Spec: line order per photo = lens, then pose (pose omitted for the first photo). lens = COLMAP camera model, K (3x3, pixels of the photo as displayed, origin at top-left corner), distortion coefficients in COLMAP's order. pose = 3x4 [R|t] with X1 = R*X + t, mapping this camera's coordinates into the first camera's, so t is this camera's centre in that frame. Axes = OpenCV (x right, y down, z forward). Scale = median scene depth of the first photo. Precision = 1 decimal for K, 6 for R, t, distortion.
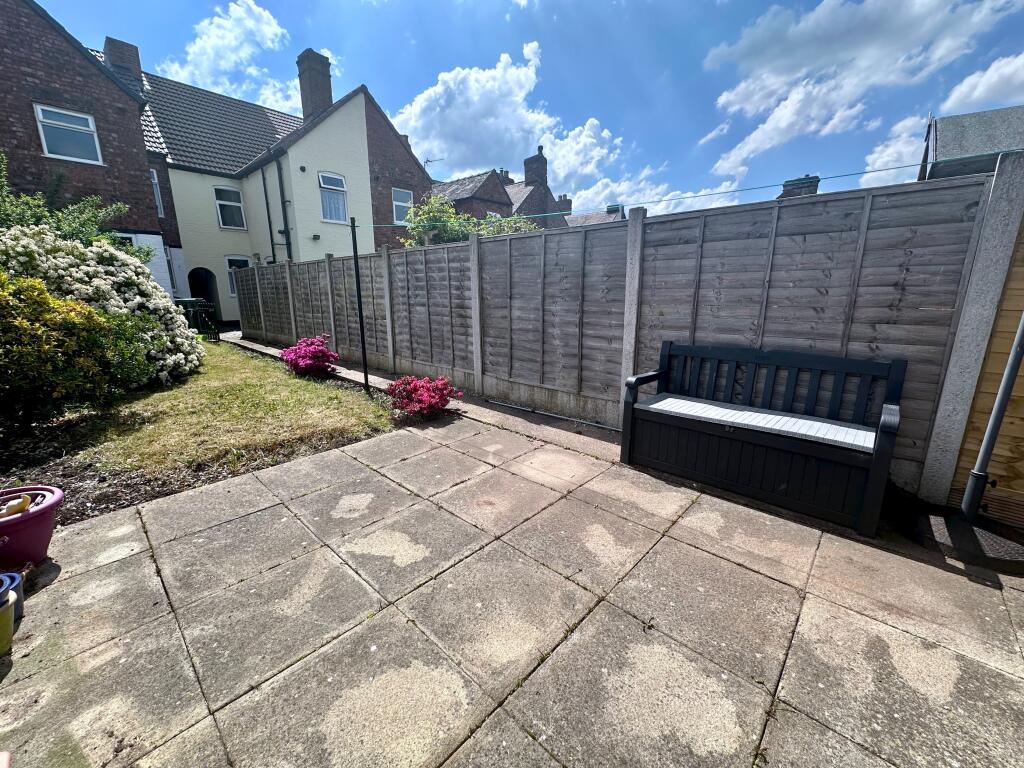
lens RADIAL K [[406.8, 0, 512.0], [0, 406.8, 384.0], [0, 0, 1]] dist [0.001366, 0.000332]
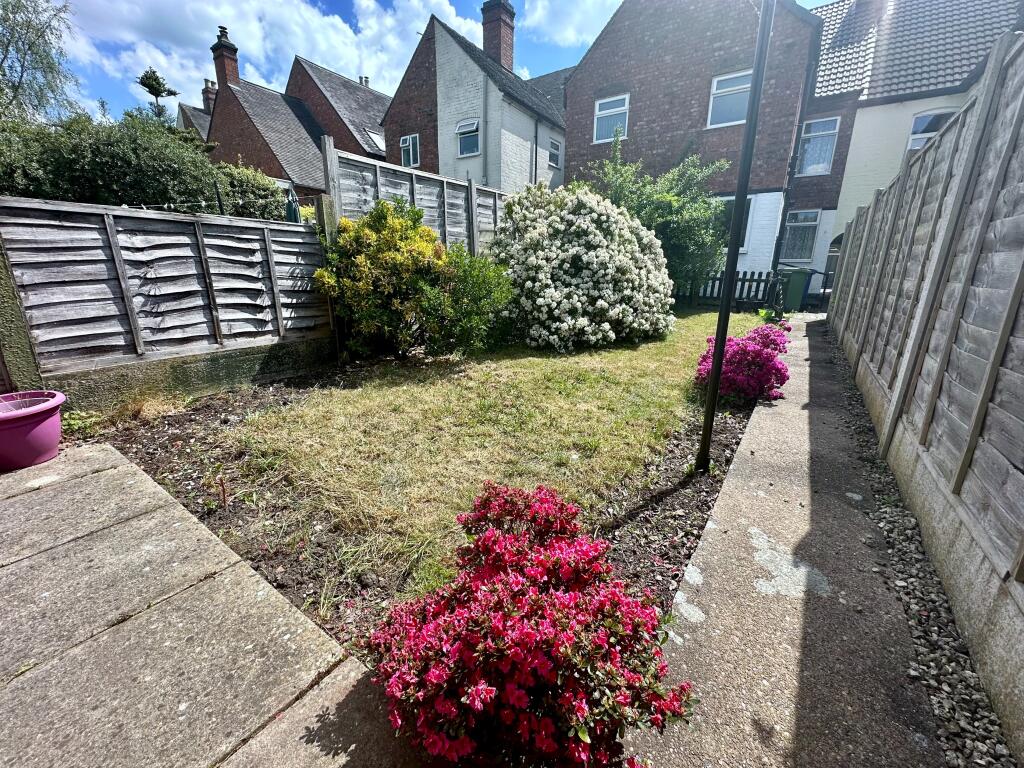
lens RADIAL K [[406.8, 0, 512.0], [0, 406.8, 384.0], [0, 0, 1]] dist [0.001366, 0.000332]
pose [[0.139065, 0.273738, -0.951698, -0.047772], [-0.231716, 0.943351, 0.237478, -0.186199], [0.962792, 0.187498, 0.194616, 1.239253]]
